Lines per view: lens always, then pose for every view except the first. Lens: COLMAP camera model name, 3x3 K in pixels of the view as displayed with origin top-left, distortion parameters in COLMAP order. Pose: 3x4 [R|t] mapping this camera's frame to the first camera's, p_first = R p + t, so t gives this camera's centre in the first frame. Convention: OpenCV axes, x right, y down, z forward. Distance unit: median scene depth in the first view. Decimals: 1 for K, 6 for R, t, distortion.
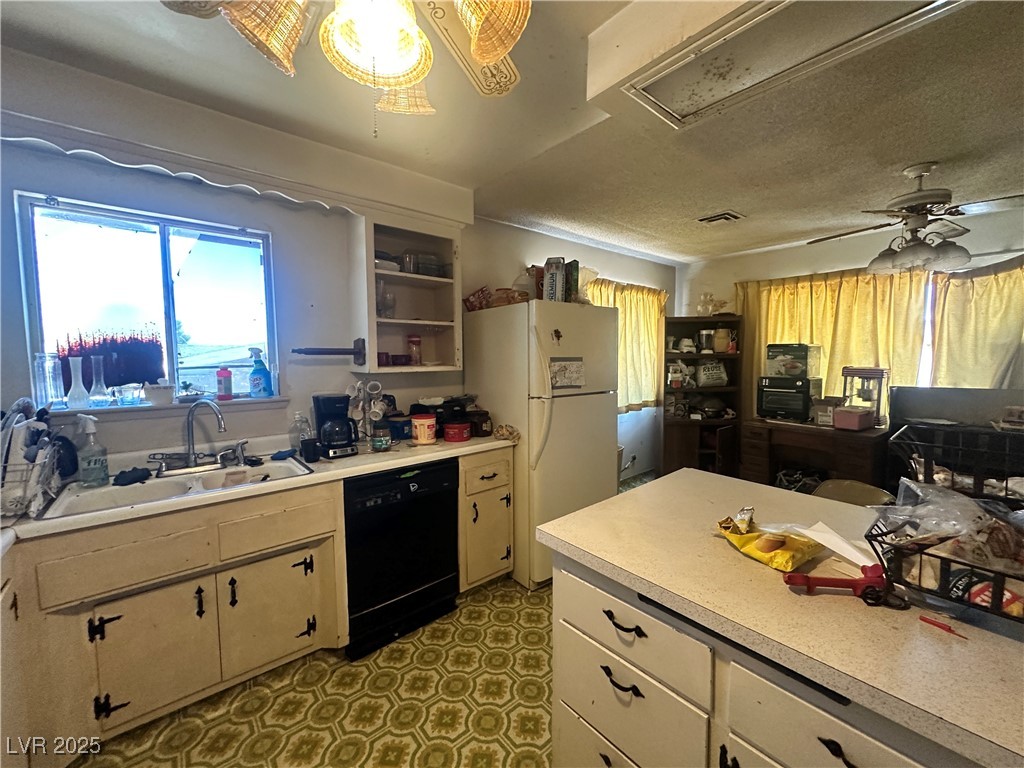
lens RADIAL K [[411.7, 0, 514.5], [0, 411.7, 383.1], [0, 0, 1]] dist [-0.003405, 0.000661]
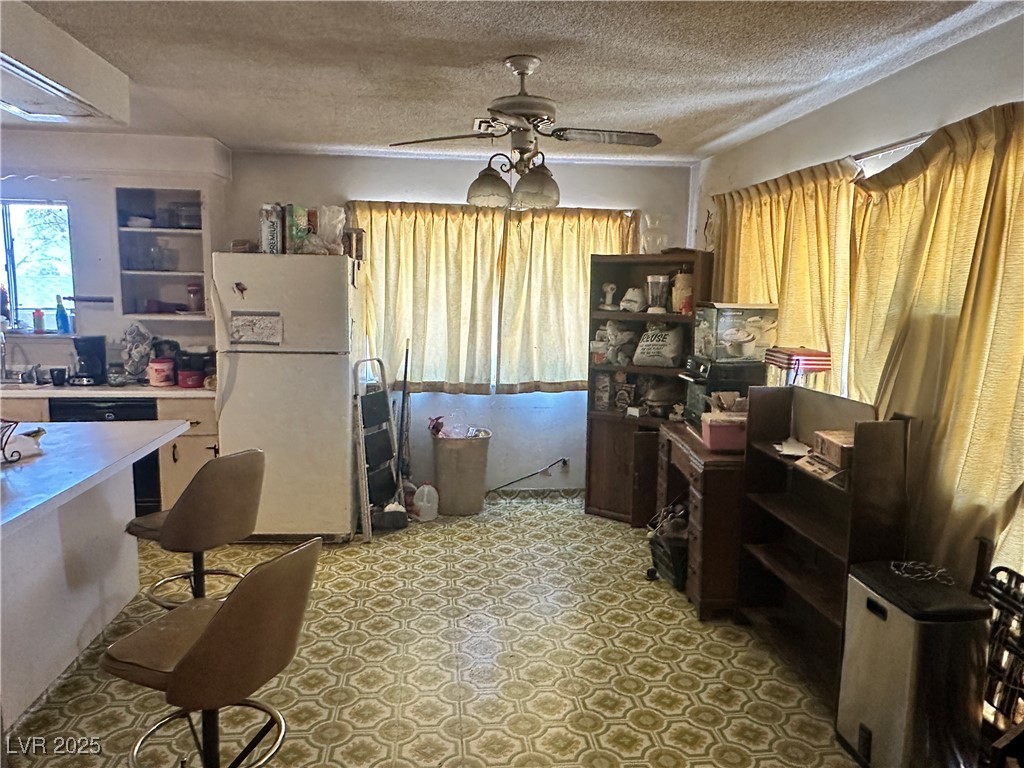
lens RADIAL K [[681.8, 0, 506.0], [0, 681.8, 397.9], [0, 0, 1]] dist [-0.006721, -0.001636]
pose [[0.824684, 0.109667, -0.554860, 1.266489], [-0.062977, 0.992726, 0.102608, -0.053242], [0.562077, -0.049676, 0.825592, 0.015890]]
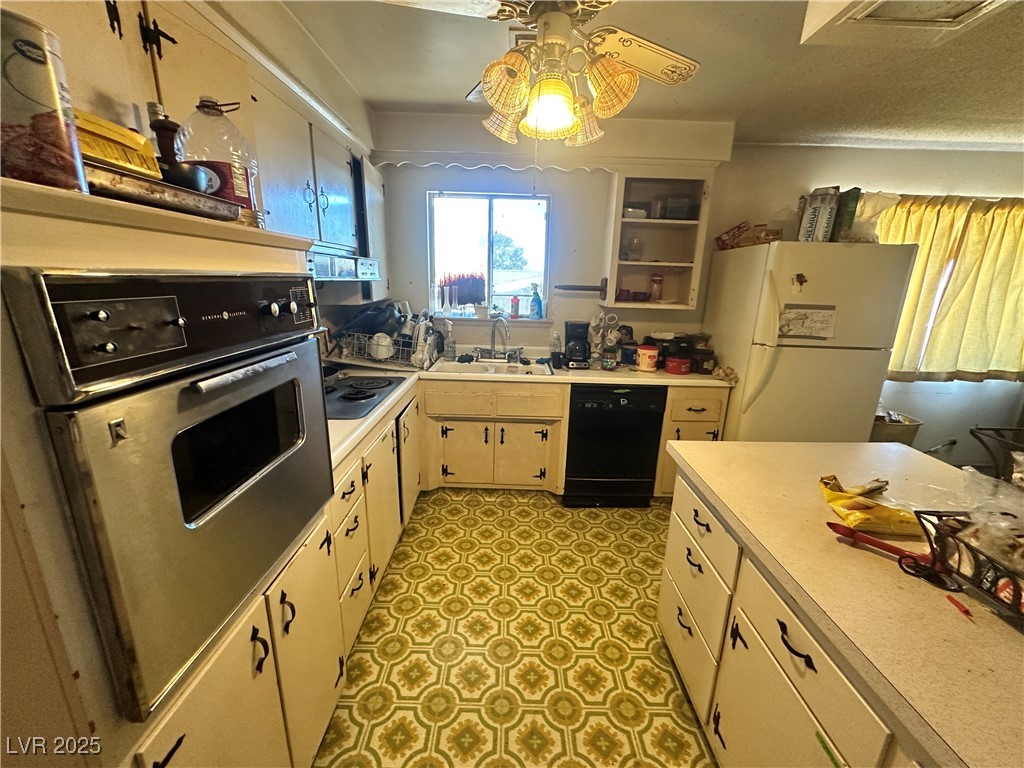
lens RADIAL K [[415.0, 0, 514.5], [0, 415.0, 383.4], [0, 0, 1]] dist [0.003340, -0.000121]
pose [[0.763576, 0.187717, -0.617830, 0.194186], [-0.077117, 0.976474, 0.201376, -0.022862], [0.641096, -0.106120, 0.760088, -0.123485]]
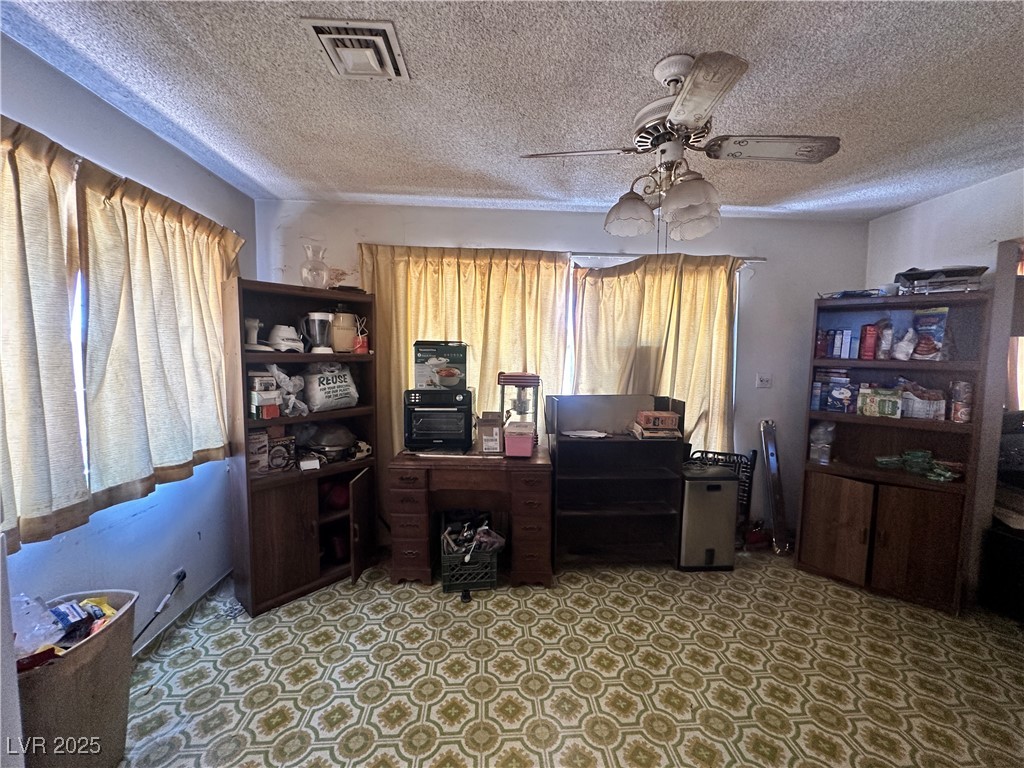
lens RADIAL K [[411.7, 0, 511.9], [0, 411.7, 385.0], [0, 0, 1]] dist [-0.003405, 0.000661]
pose [[0.600577, -0.048538, 0.798092, 0.235446], [0.042255, 0.998688, 0.028940, -0.047931], [-0.798449, 0.016343, 0.601840, 0.636127]]
